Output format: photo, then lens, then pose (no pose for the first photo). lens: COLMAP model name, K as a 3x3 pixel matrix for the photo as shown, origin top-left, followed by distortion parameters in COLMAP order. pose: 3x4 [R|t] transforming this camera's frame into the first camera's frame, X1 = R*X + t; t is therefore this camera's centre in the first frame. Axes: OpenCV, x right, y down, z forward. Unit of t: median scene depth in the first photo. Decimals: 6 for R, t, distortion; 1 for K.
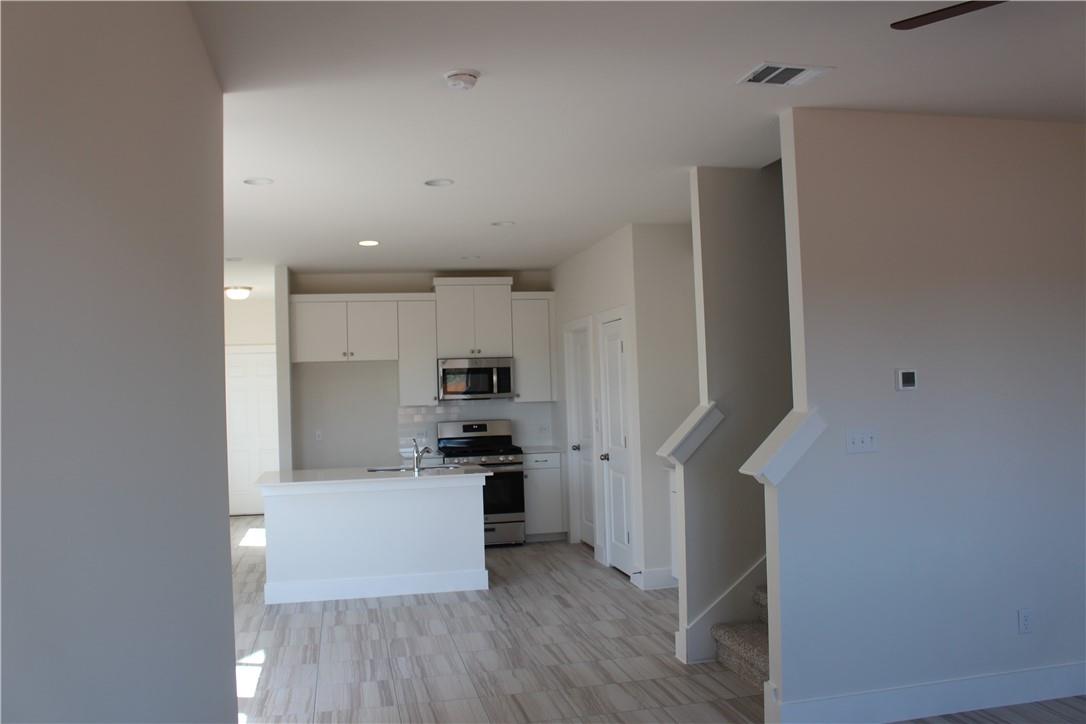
lens RADIAL K [[897.6, 0, 536.0], [0, 897.6, 355.4], [0, 0, 1]] dist [-0.158436, 0.134103]
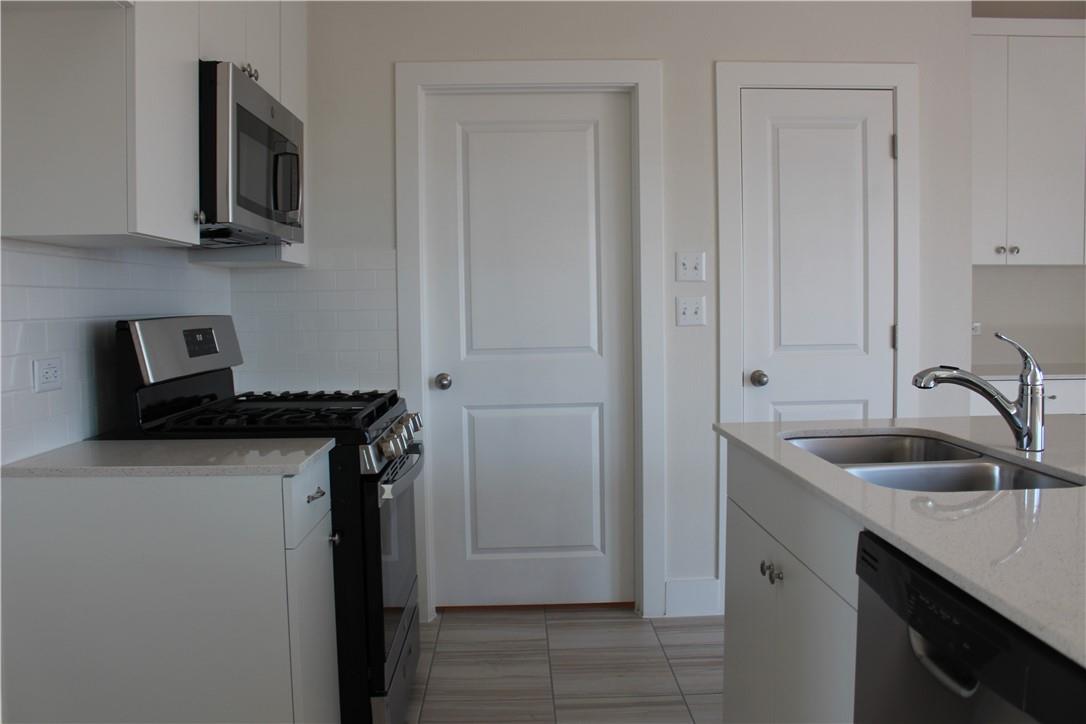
lens RADIAL K [[909.5, 0, 529.4], [0, 909.5, 355.6], [0, 0, 1]] dist [-0.147716, 0.121838]
pose [[0.190522, -0.025491, 0.981352, -0.353005], [-0.025819, 0.999187, 0.030967, 0.079805], [-0.981343, -0.031238, 0.189708, 0.908347]]
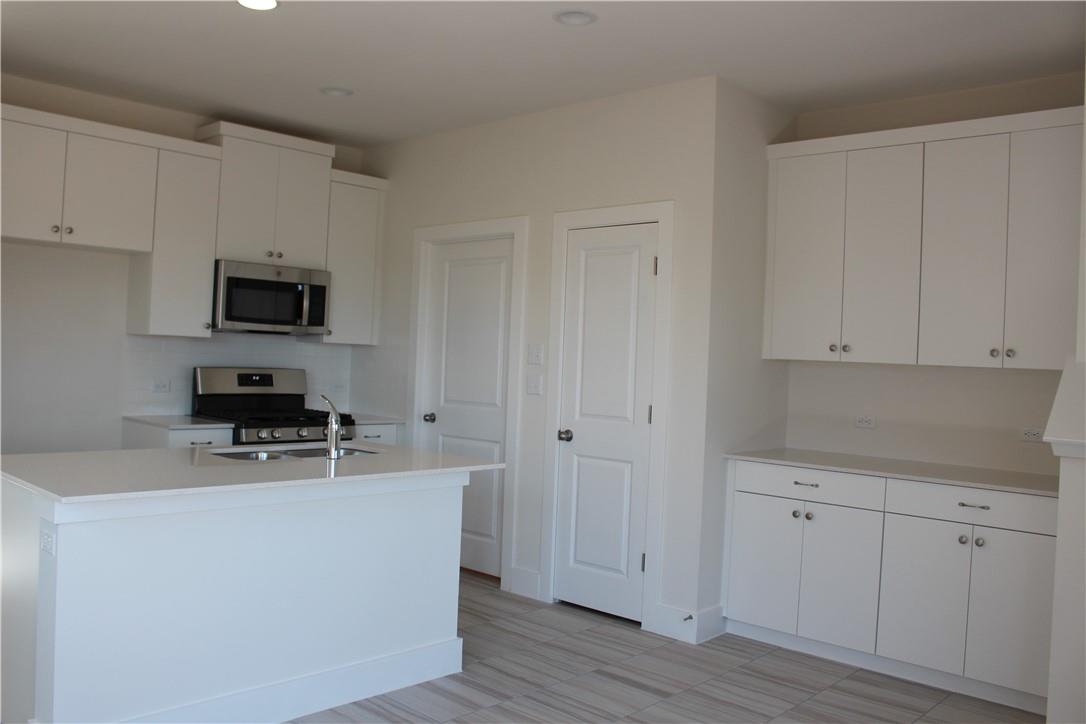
lens RADIAL K [[909.5, 0, 529.4], [0, 909.5, 355.6], [0, 0, 1]] dist [-0.147716, 0.121838]
pose [[0.827753, 0.066122, 0.557183, -0.275907], [-0.085849, 0.996265, 0.009310, 0.045953], [-0.554487, -0.055540, 0.830337, 0.417509]]
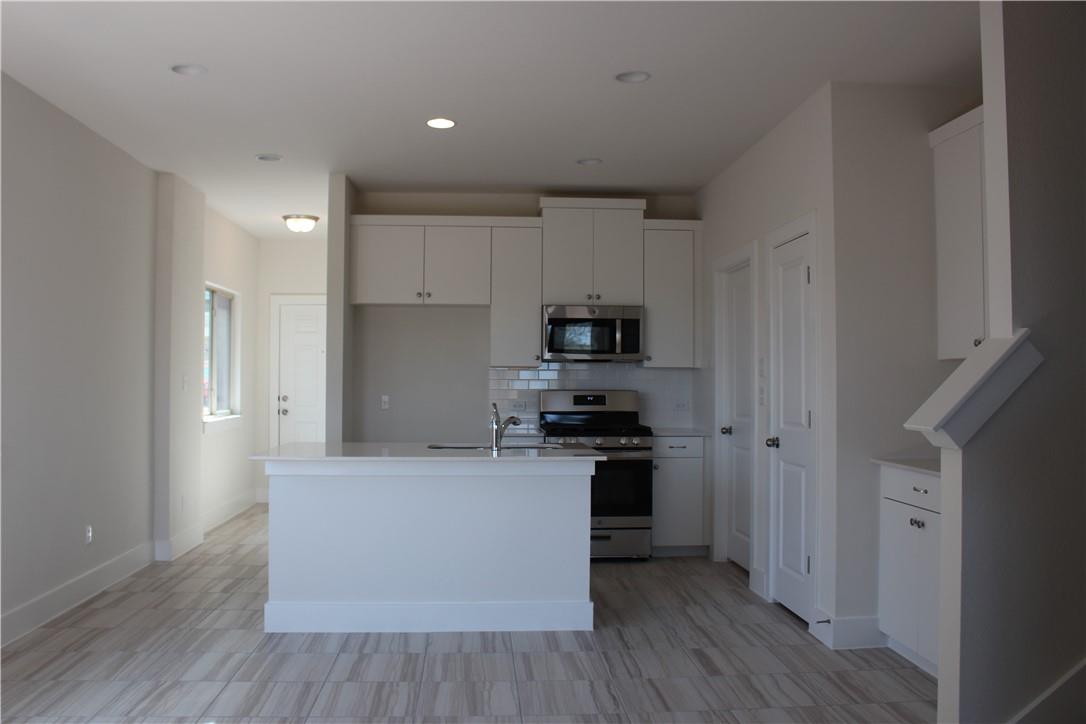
lens RADIAL K [[909.5, 0, 529.4], [0, 909.5, 355.6], [0, 0, 1]] dist [-0.147716, 0.121838]
pose [[0.987817, 0.031750, -0.152349, -0.003660], [-0.030522, 0.999480, 0.010397, 0.040408], [0.152600, -0.005620, 0.988272, 0.259692]]
